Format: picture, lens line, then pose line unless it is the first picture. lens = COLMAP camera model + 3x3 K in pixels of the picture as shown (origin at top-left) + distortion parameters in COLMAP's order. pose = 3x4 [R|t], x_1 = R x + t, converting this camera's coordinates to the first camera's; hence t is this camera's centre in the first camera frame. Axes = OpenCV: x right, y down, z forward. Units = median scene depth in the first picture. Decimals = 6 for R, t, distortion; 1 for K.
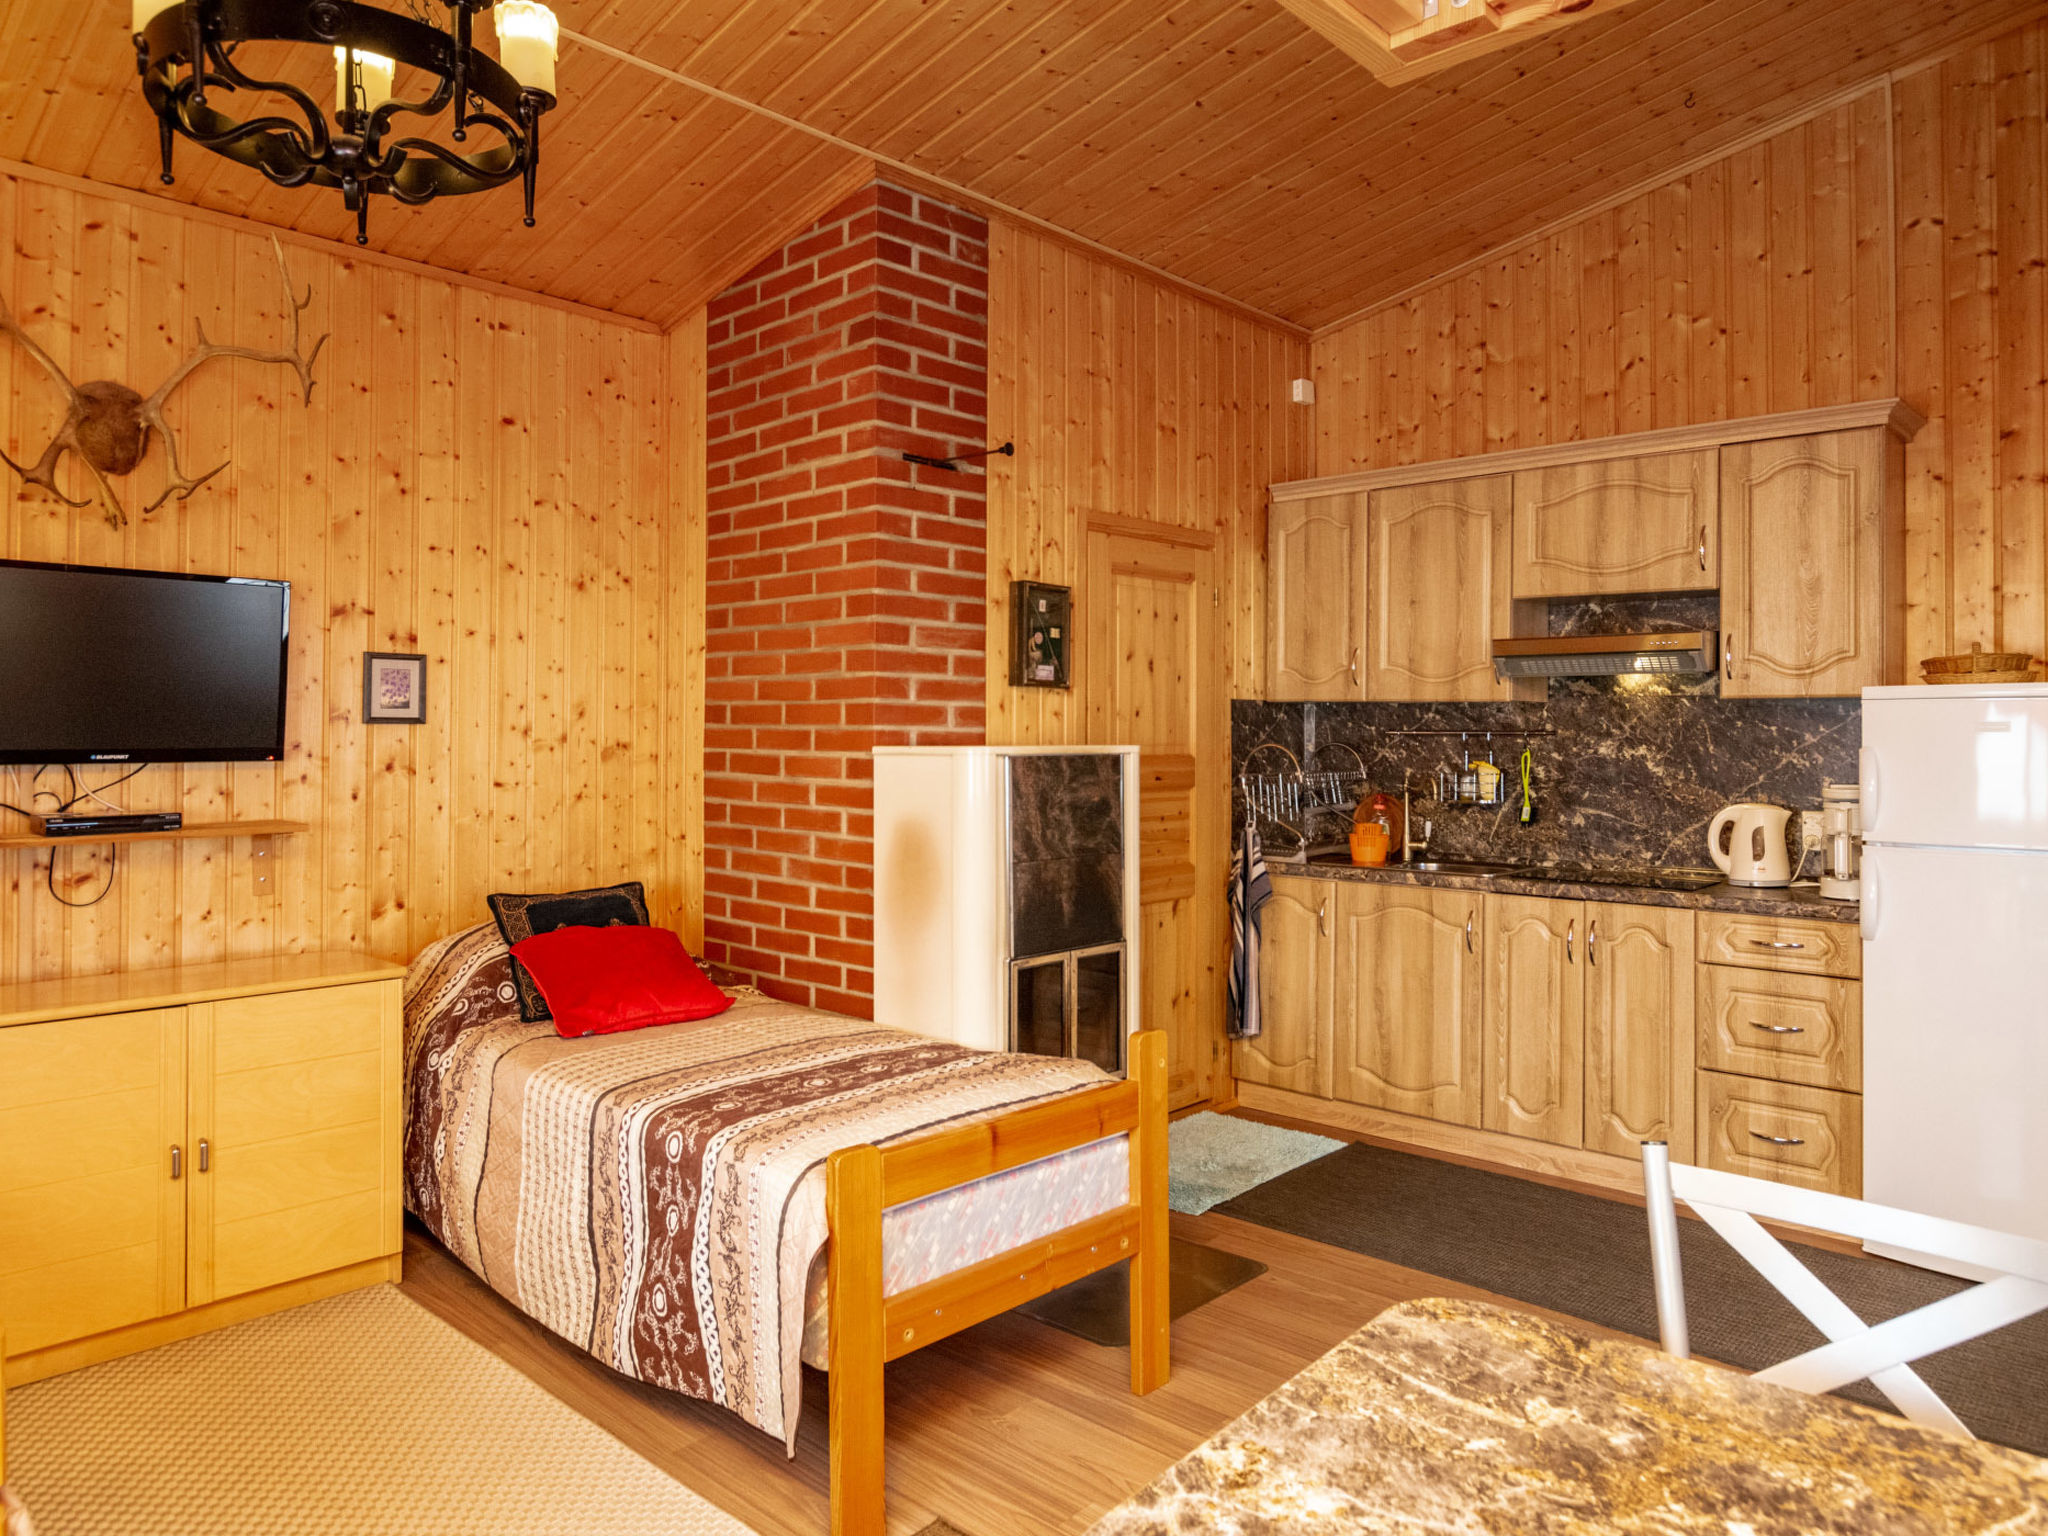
lens RADIAL K [[1341.9, 0, 1030.1], [0, 1341.9, 716.7], [0, 0, 1]] dist [-0.040406, 0.029683]
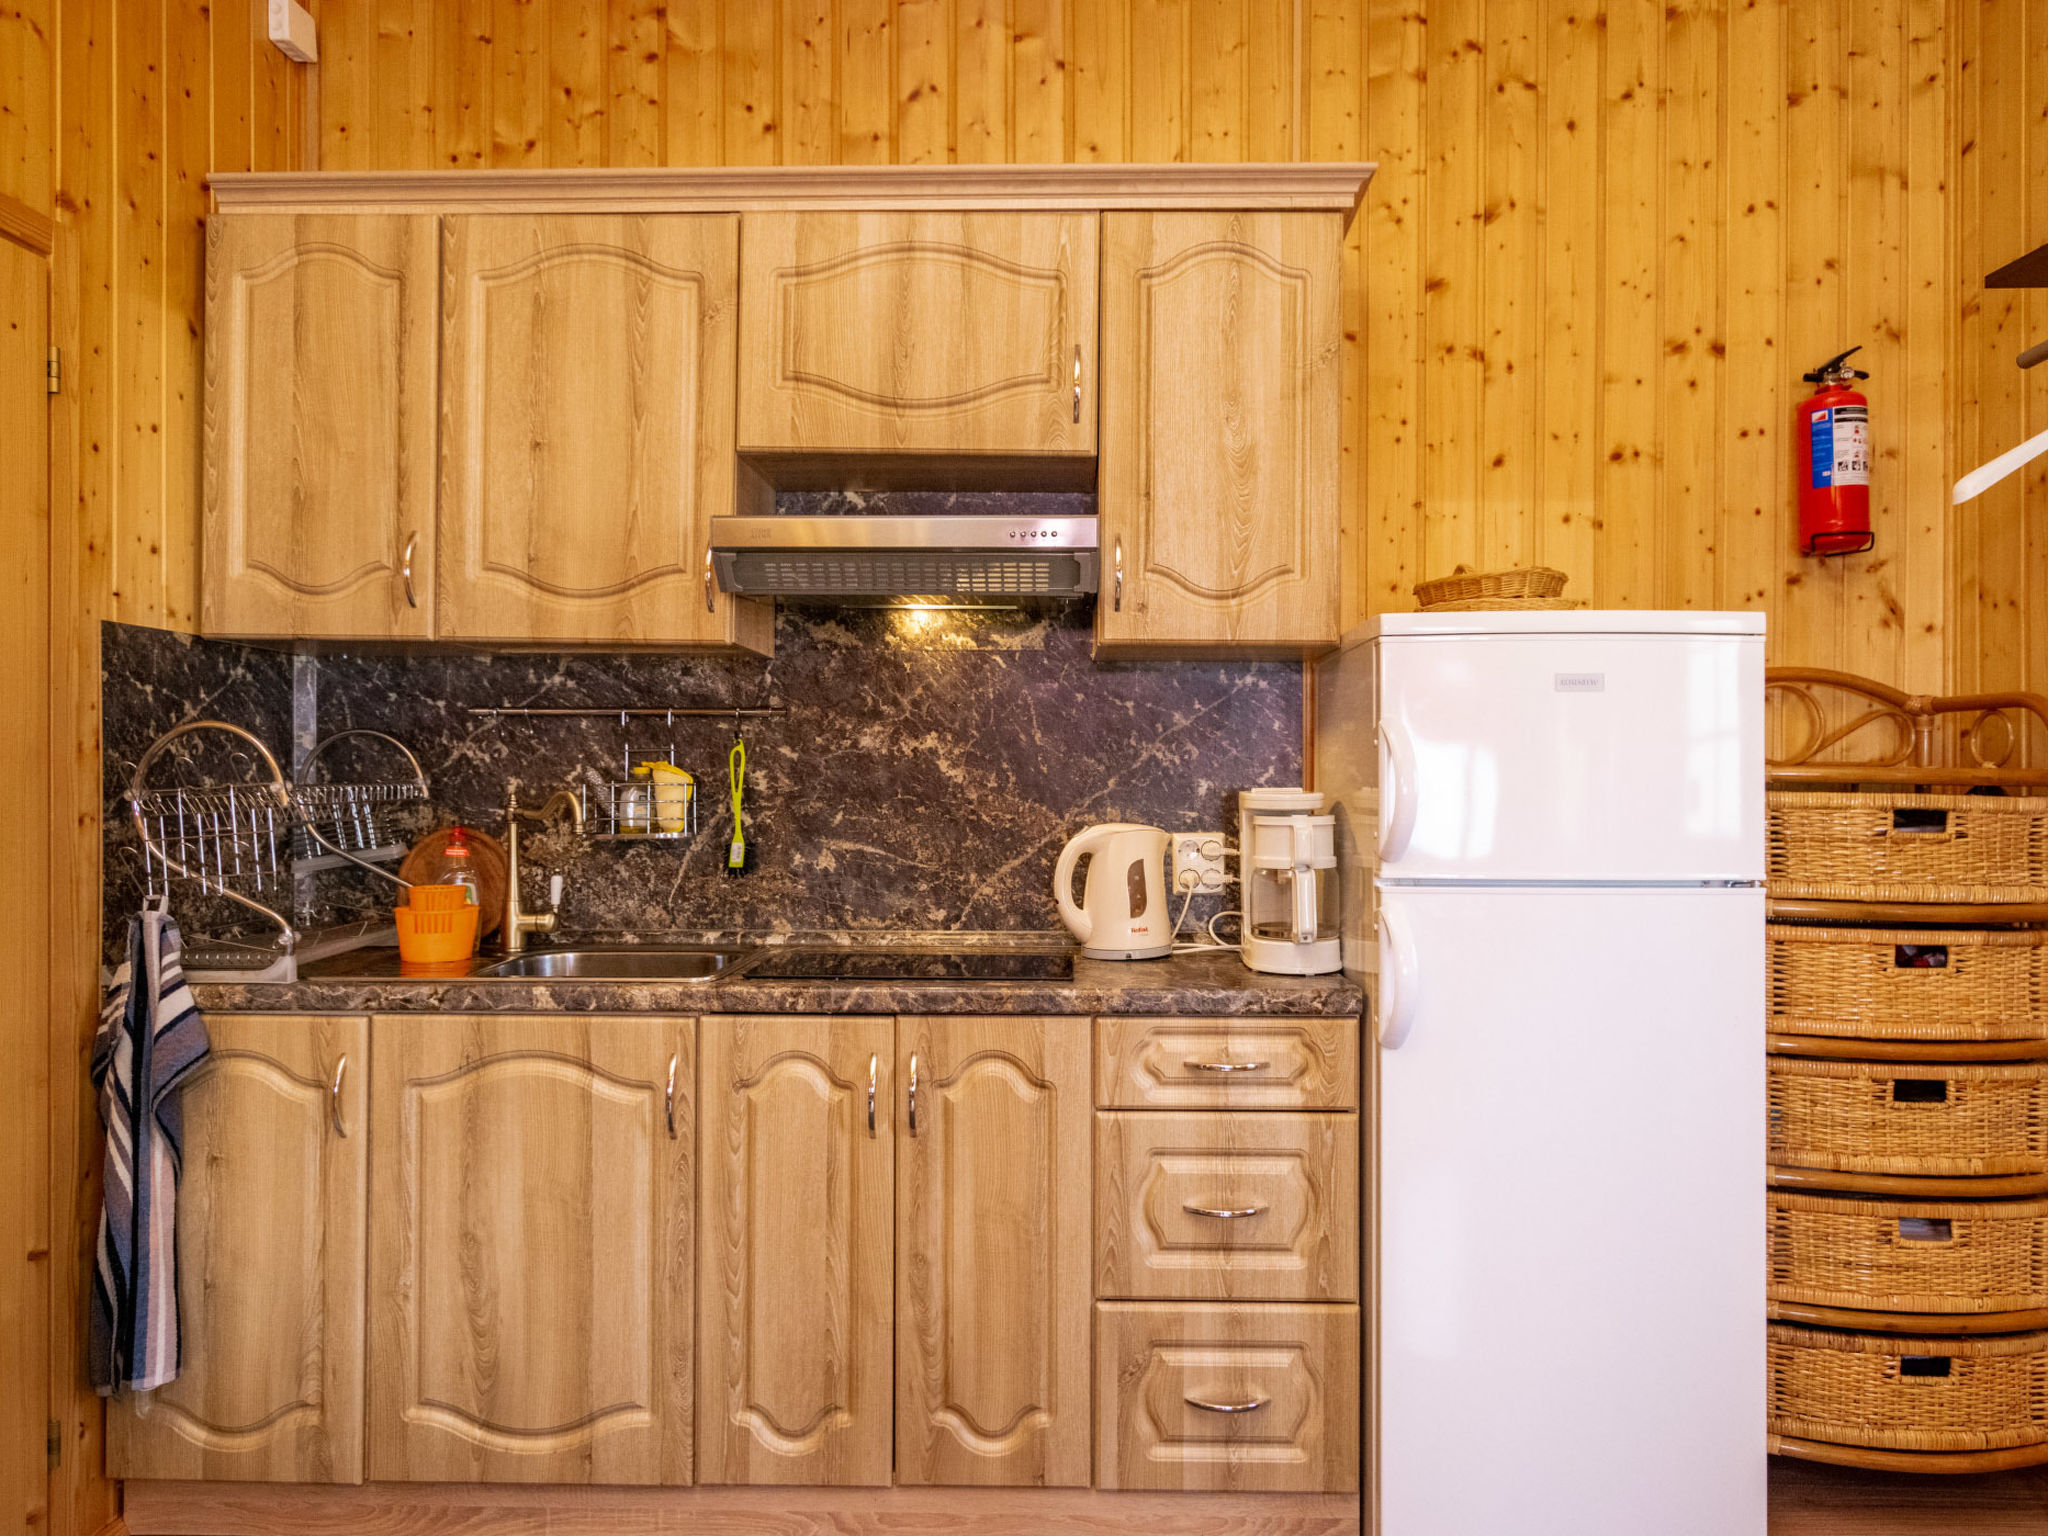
lens RADIAL K [[1291.0, 0, 1040.9], [0, 1291.0, 775.6], [0, 0, 1]] dist [-0.005708, 0.006449]
pose [[0.748243, -0.002482, 0.663420, 0.110062], [-0.007433, 0.999899, 0.012124, 0.033474], [-0.663383, -0.014003, 0.748149, 0.530761]]
